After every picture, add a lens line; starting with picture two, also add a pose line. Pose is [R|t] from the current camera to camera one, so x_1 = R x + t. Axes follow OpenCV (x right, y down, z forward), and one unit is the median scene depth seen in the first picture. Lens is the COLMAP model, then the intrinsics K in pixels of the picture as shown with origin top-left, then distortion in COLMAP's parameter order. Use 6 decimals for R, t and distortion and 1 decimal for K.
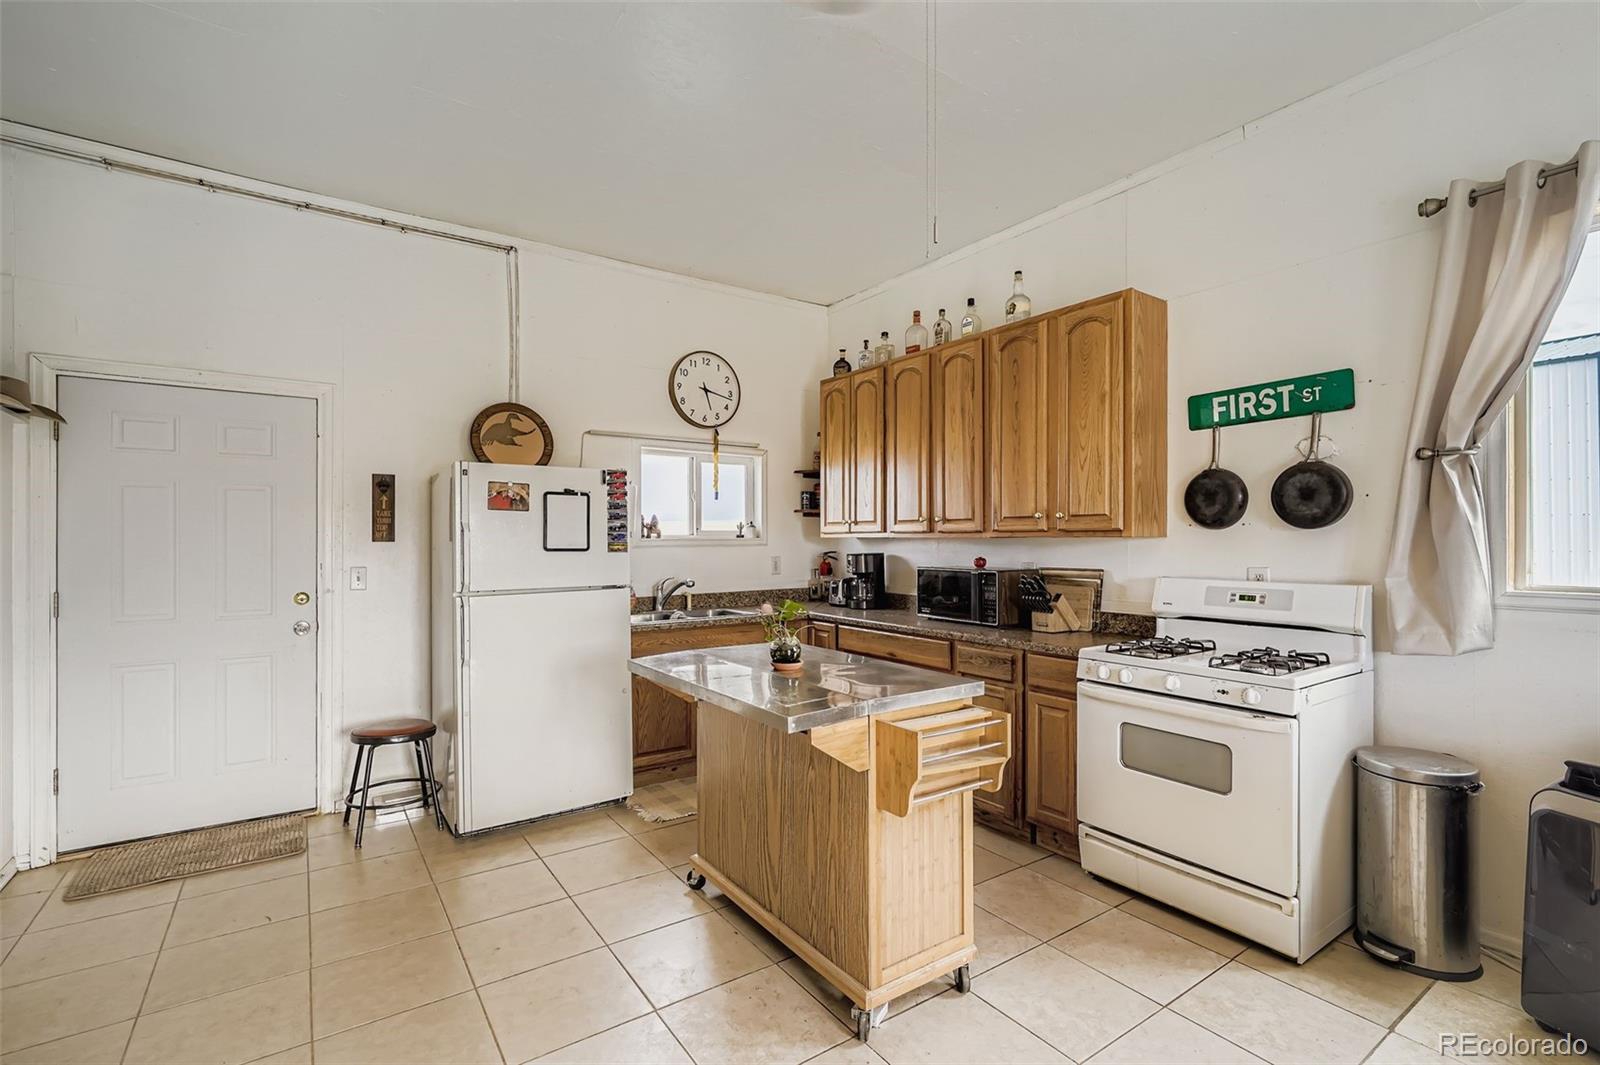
lens RADIAL K [[731.9, 0, 802.2], [0, 731.9, 540.2], [0, 0, 1]] dist [0.002666, -0.000581]
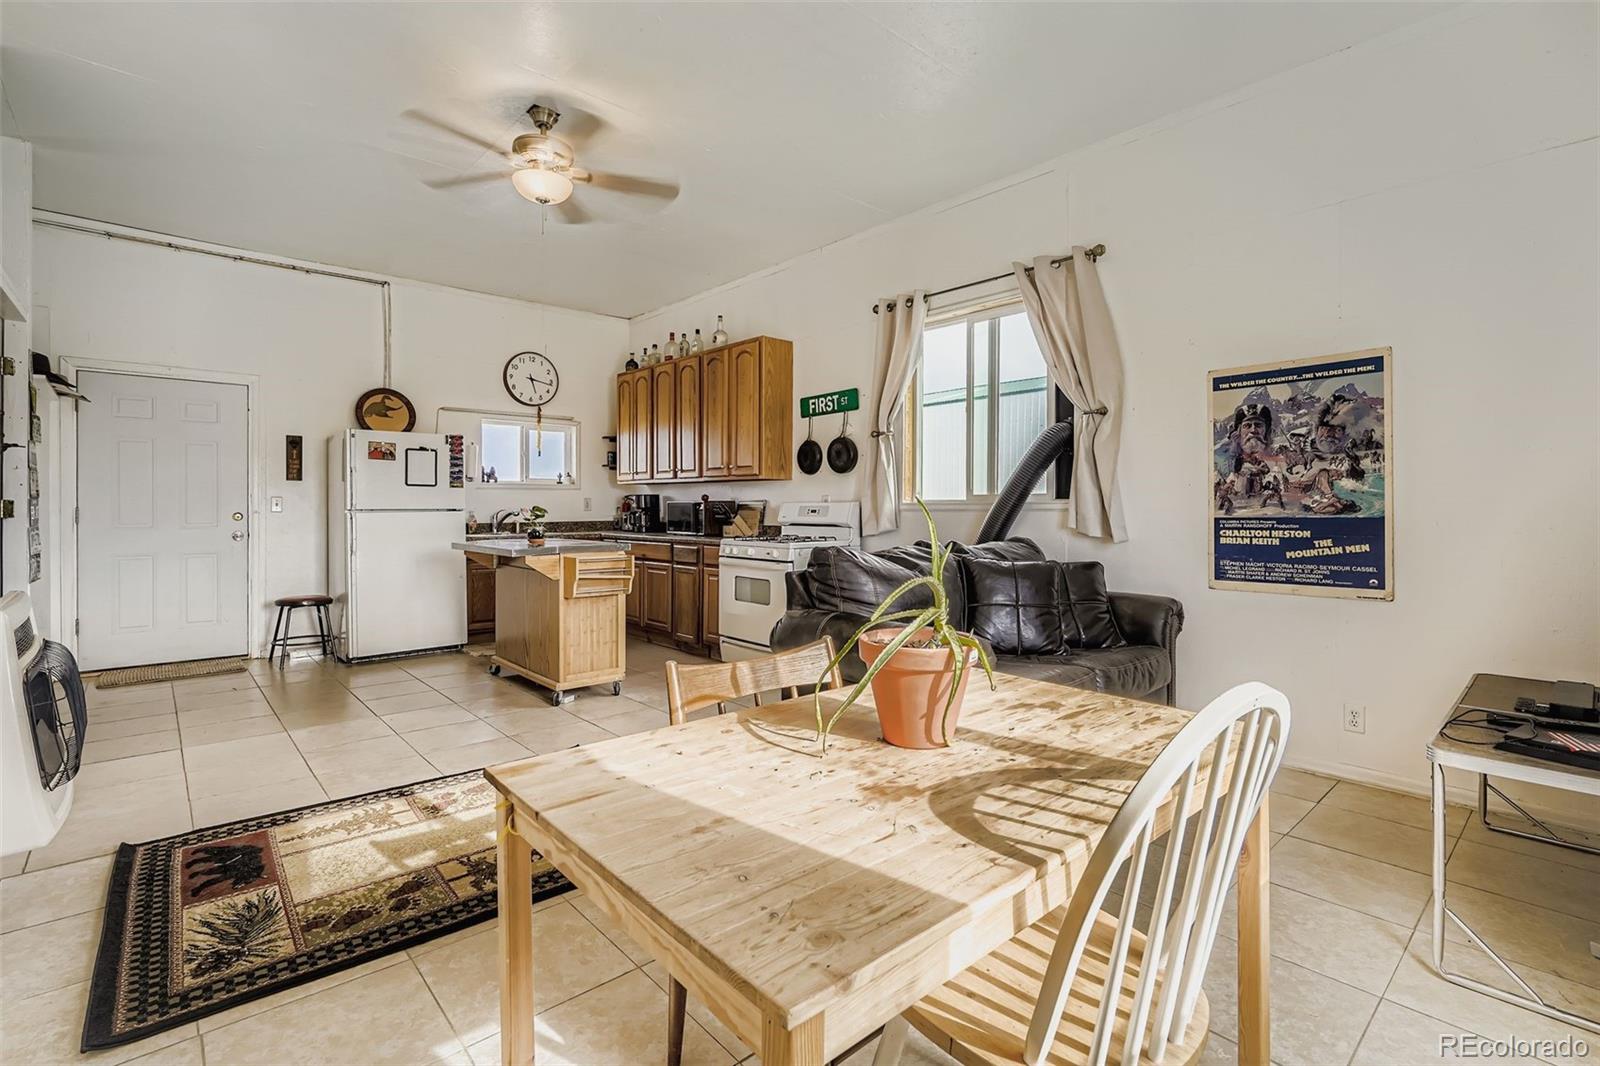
lens RADIAL K [[731.9, 0, 802.1], [0, 731.9, 509.1], [0, 0, 1]] dist [0.002666, -0.000581]
pose [[0.991575, 0.002113, 0.129513, 0.278450], [-0.002800, 0.999983, 0.005117, 0.052072], [-0.129500, -0.005437, 0.991564, -0.651968]]
